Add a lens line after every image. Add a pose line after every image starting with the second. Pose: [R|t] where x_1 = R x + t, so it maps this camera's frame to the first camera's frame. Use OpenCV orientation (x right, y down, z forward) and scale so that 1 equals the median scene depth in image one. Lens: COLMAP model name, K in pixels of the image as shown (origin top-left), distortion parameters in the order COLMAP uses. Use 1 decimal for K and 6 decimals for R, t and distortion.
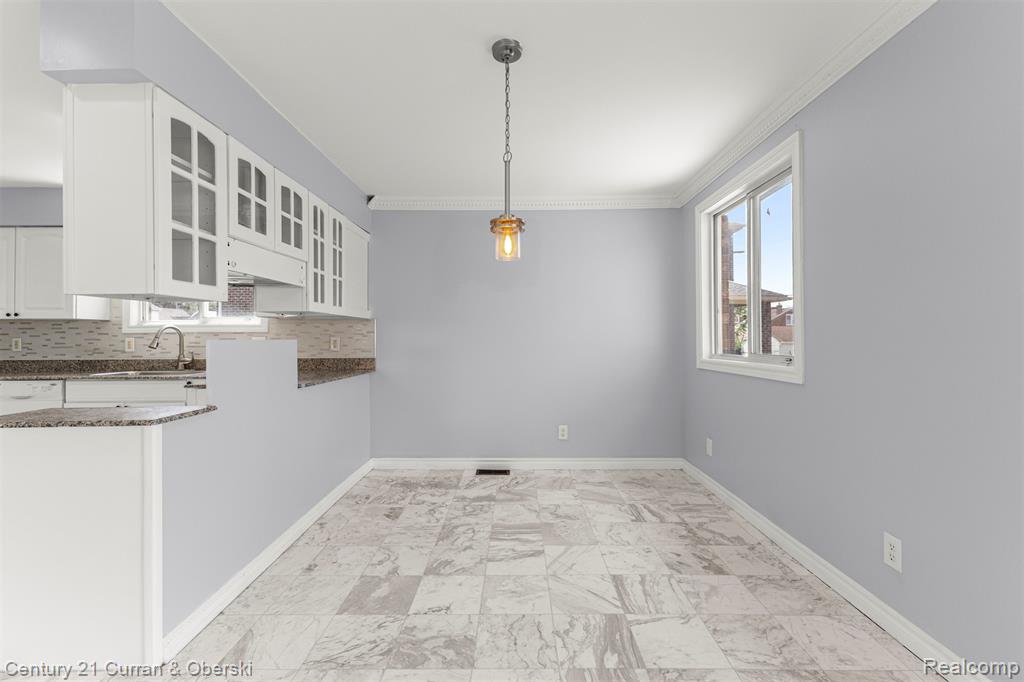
lens RADIAL K [[440.6, 0, 511.3], [0, 440.6, 335.3], [0, 0, 1]] dist [0.008802, -0.000365]
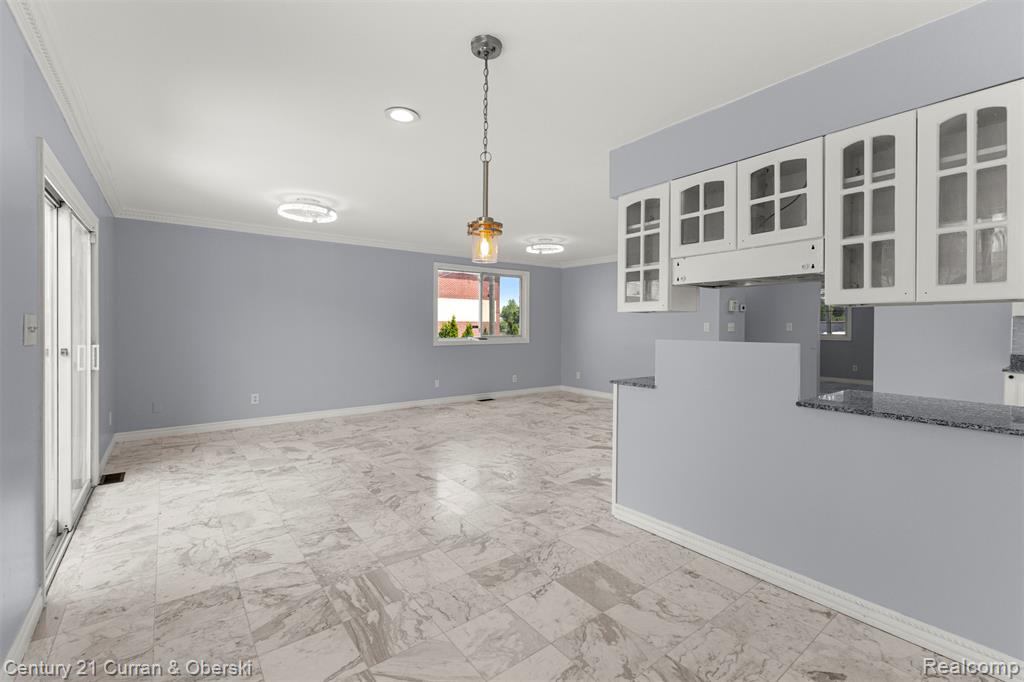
lens RADIAL K [[442.7, 0, 509.0], [0, 442.7, 326.7], [0, 0, 1]] dist [0.008745, -0.000020]
pose [[-0.786632, 0.002000, -0.617419, 0.386158], [0.002875, 0.999996, -0.000424, -0.019256], [0.617415, -0.002108, -0.786635, 1.244617]]
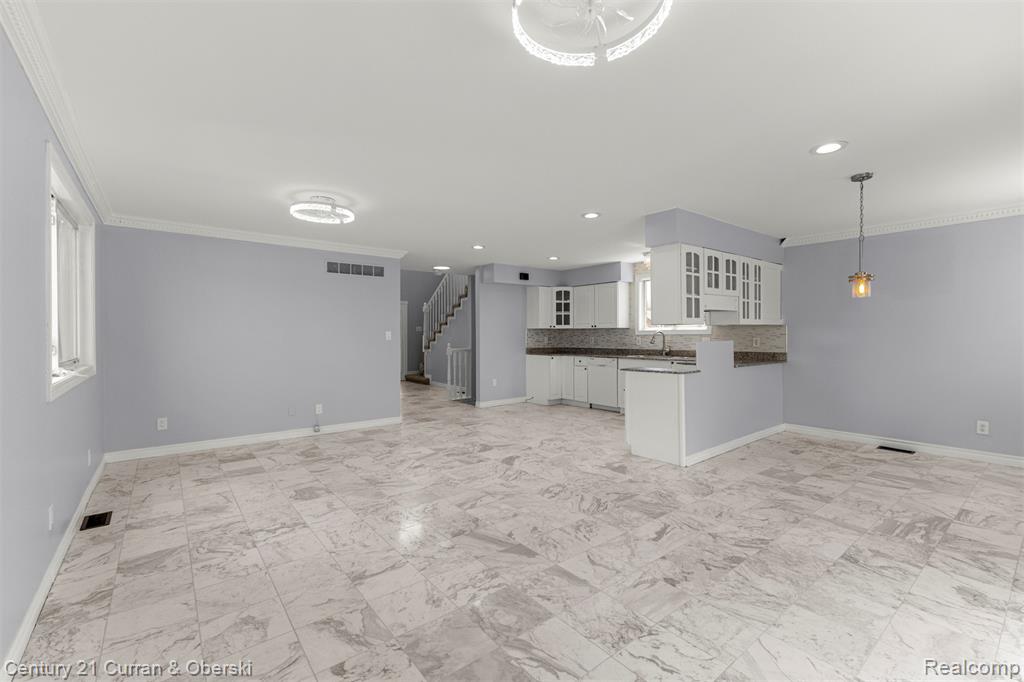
lens RADIAL K [[440.6, 0, 511.3], [0, 440.6, 335.3], [0, 0, 1]] dist [0.008802, -0.000365]
pose [[0.630022, 0.002332, -0.776574, 0.331647], [0.007495, 0.999931, 0.009084, -0.033535], [0.776541, -0.011543, 0.629960, -0.811578]]
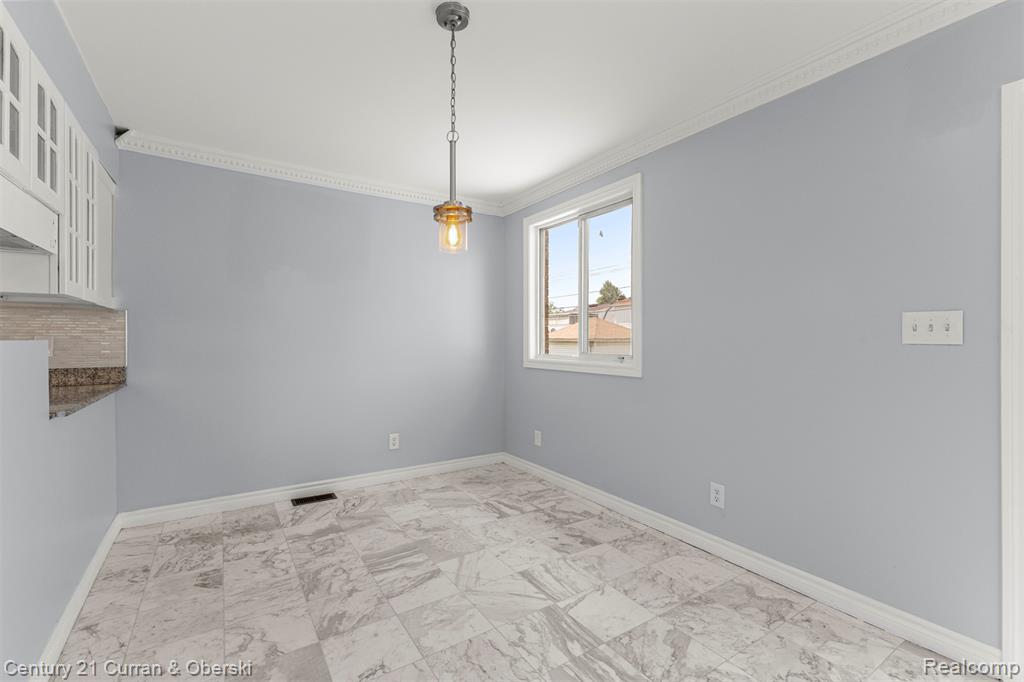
lens RADIAL K [[451.2, 0, 510.4], [0, 451.2, 339.9], [0, 0, 1]] dist [0.008001, 0.000007]
pose [[0.833563, 0.003699, 0.552412, -0.286134], [-0.008185, 0.999951, 0.005655, 0.001284], [-0.552364, -0.009236, 0.833552, 0.116624]]
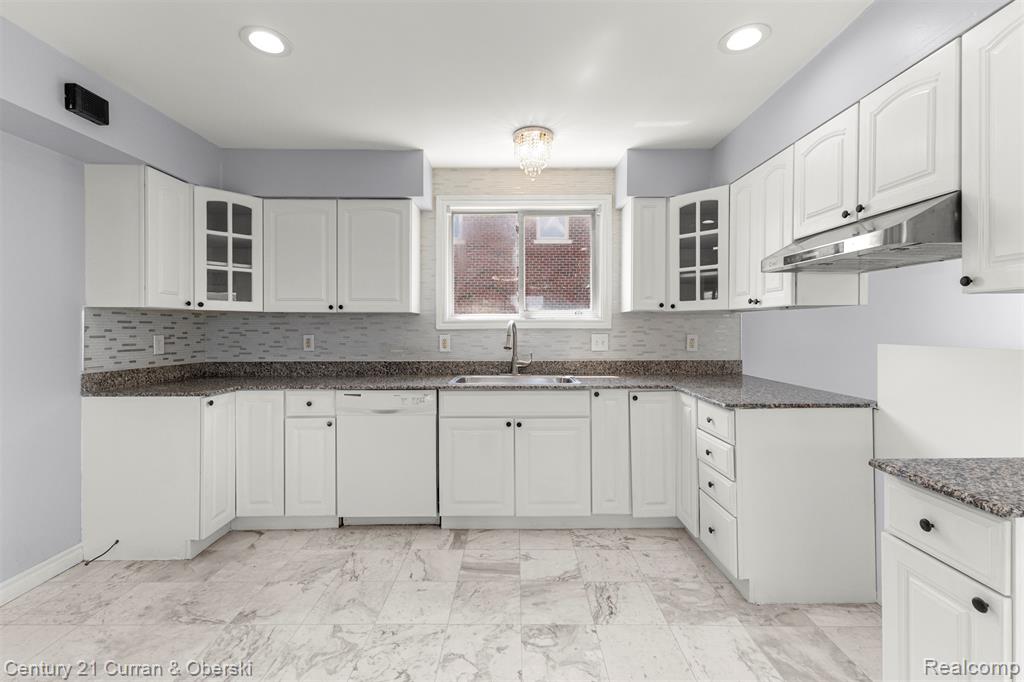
lens RADIAL K [[440.6, 0, 512.8], [0, 440.6, 331.0], [0, 0, 1]] dist [0.003168, -0.000049]
pose [[0.999963, 0.002908, 0.008098, -1.058701], [-0.003009, 0.999917, 0.012534, -0.017776], [-0.008060, -0.012558, 0.999889, 0.253000]]
